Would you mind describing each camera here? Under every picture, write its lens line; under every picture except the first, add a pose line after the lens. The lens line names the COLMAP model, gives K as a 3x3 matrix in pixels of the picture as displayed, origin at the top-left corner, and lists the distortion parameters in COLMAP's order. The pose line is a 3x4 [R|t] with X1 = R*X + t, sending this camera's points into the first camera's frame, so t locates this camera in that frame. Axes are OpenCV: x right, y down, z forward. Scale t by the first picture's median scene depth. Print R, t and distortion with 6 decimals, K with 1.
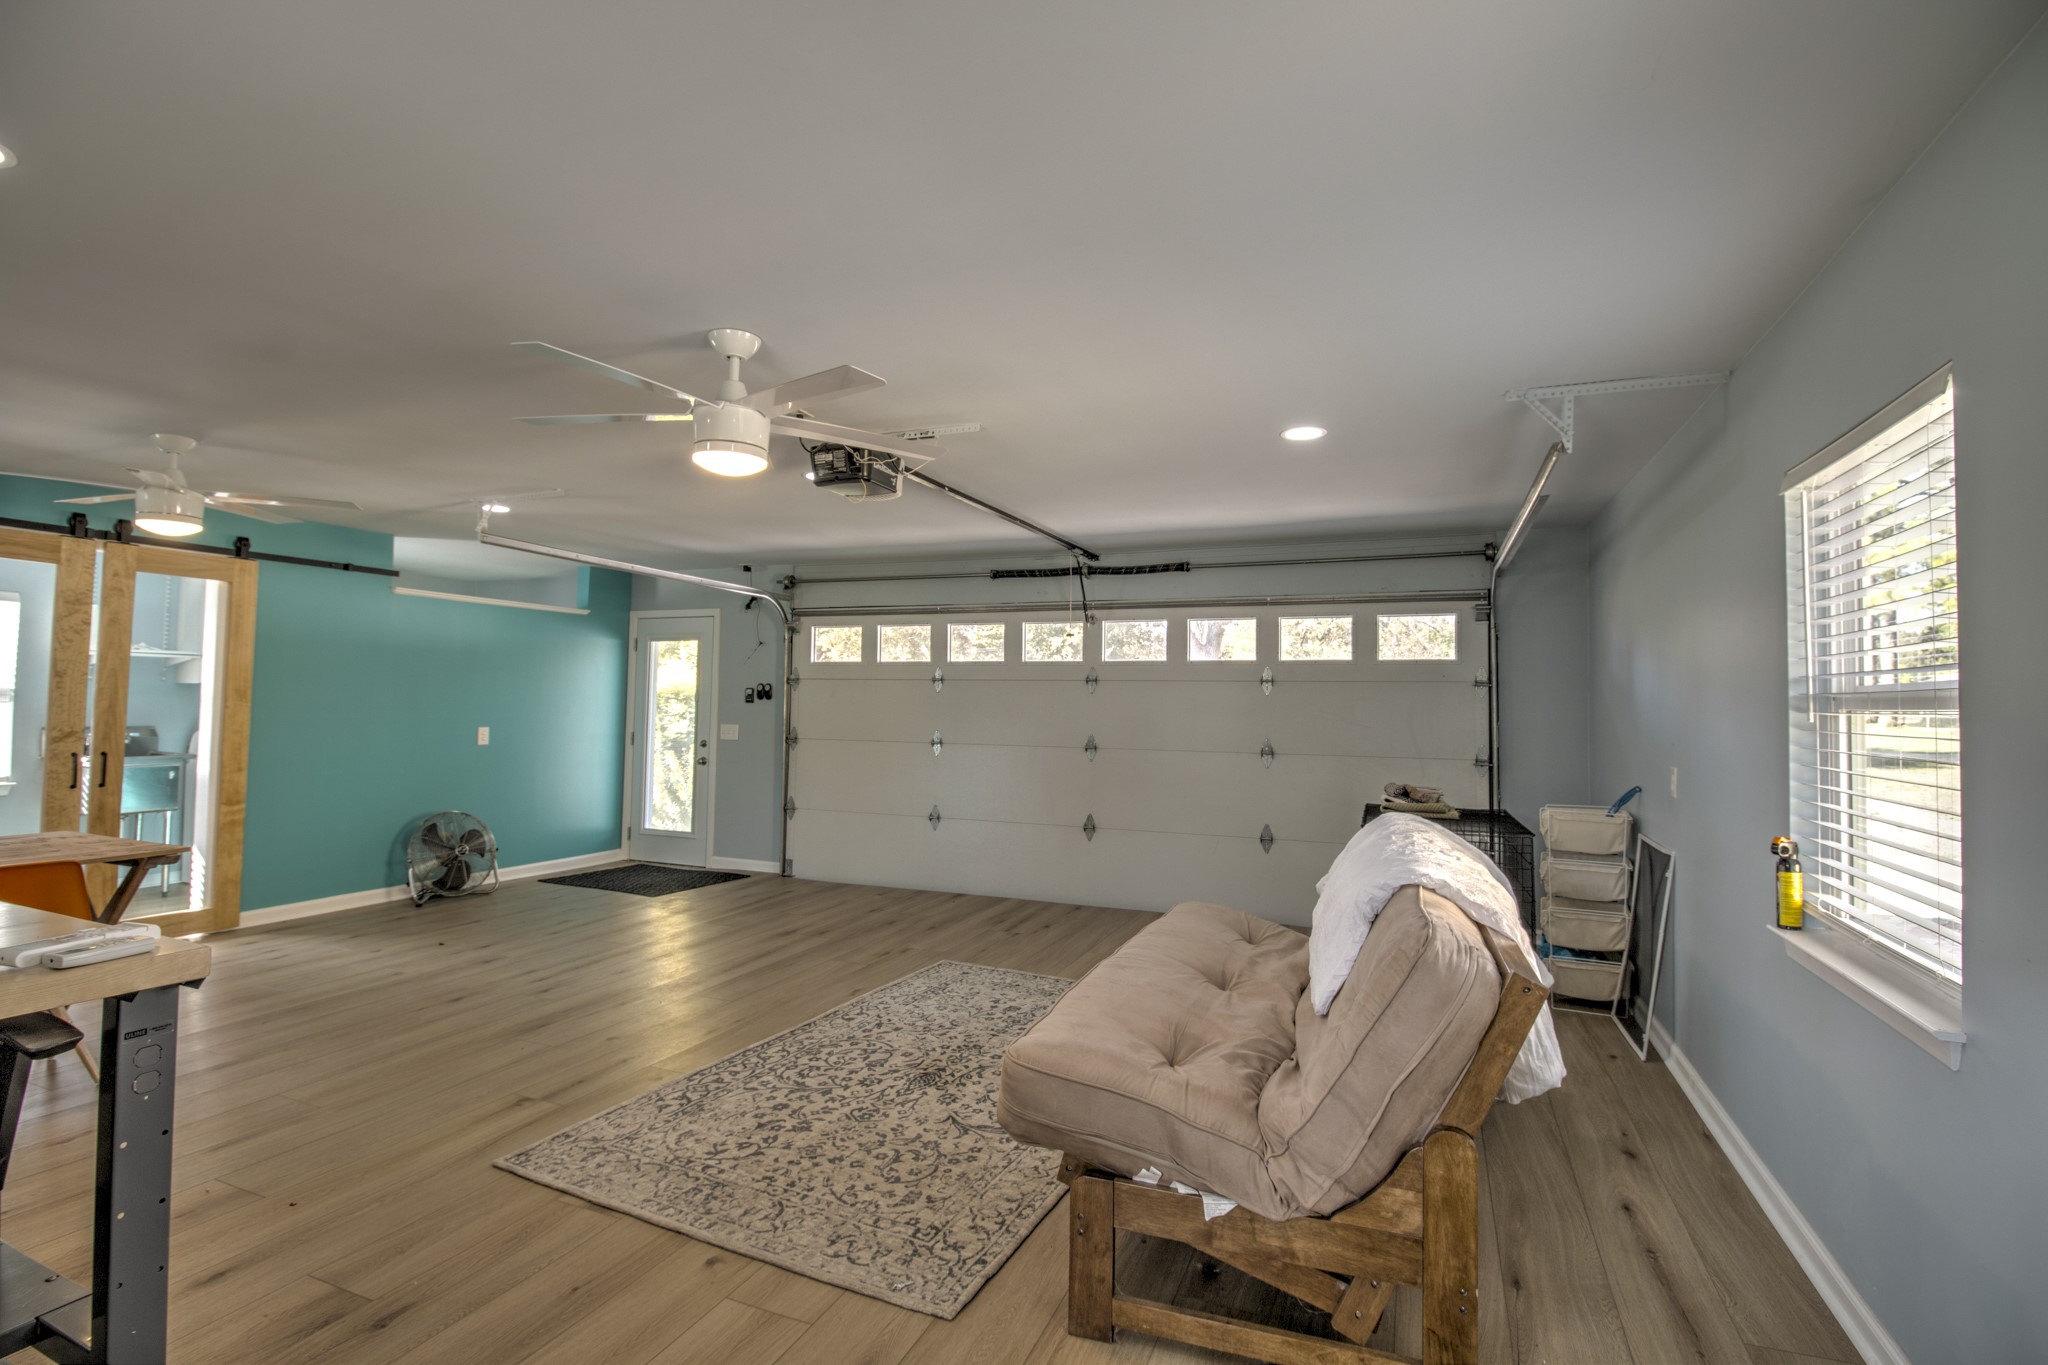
lens RADIAL K [[938.8, 0, 1037.8], [0, 938.8, 688.9], [0, 0, 1]] dist [0.000306, -0.013065]
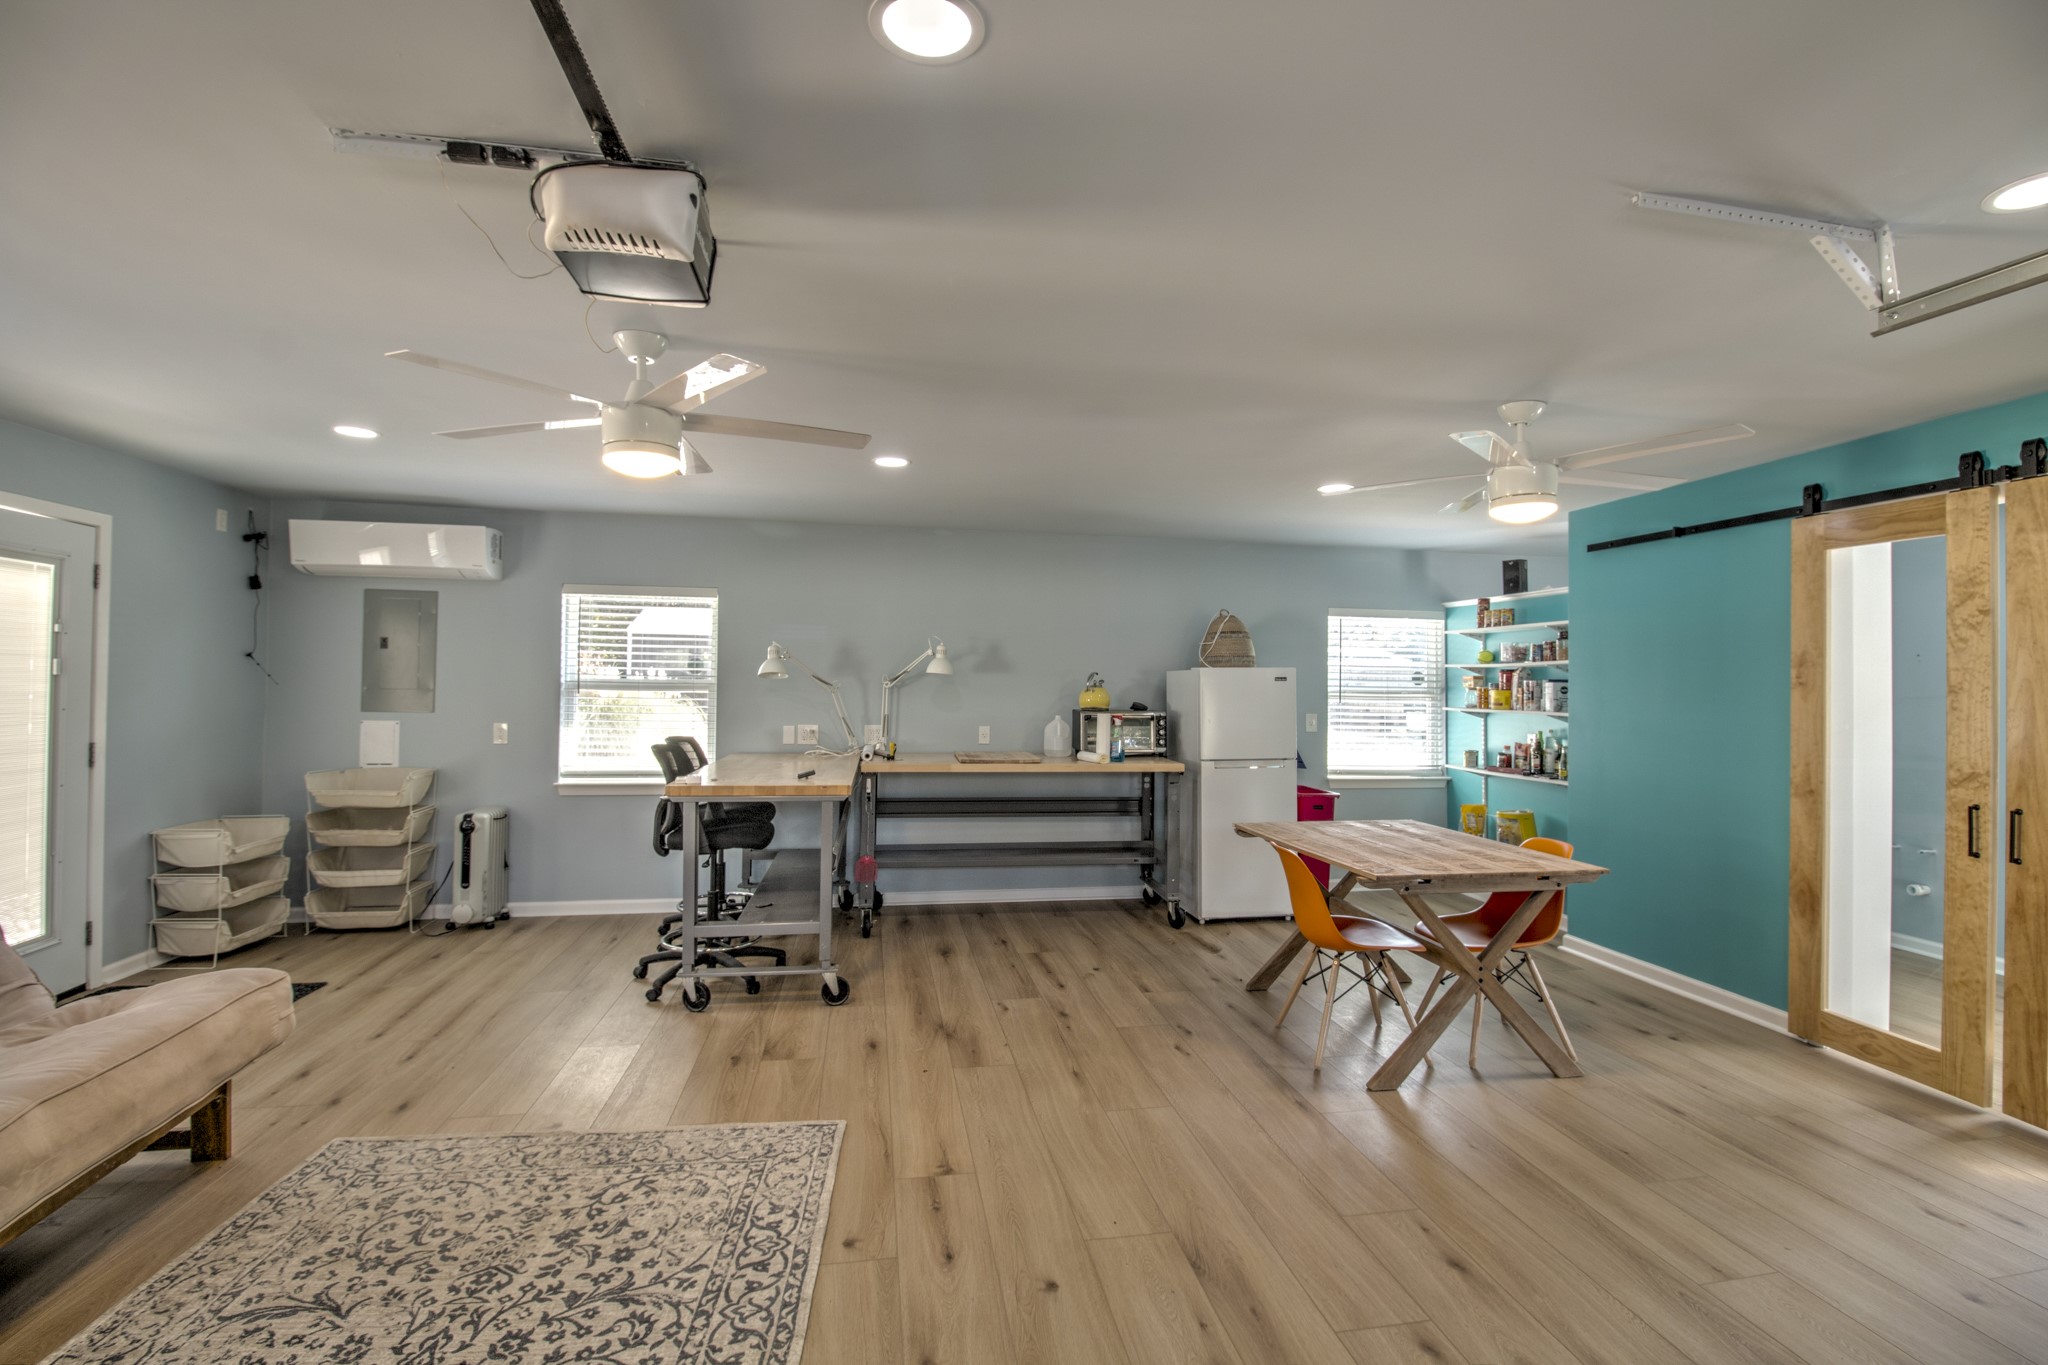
lens RADIAL K [[938.8, 0, 1037.8], [0, 938.8, 688.9], [0, 0, 1]] dist [0.000306, -0.013065]
pose [[-0.845044, -0.018785, -0.534366, -0.155735], [-0.012292, 0.999801, -0.015709, 0.004650], [0.534555, -0.006706, -0.845107, 1.904595]]
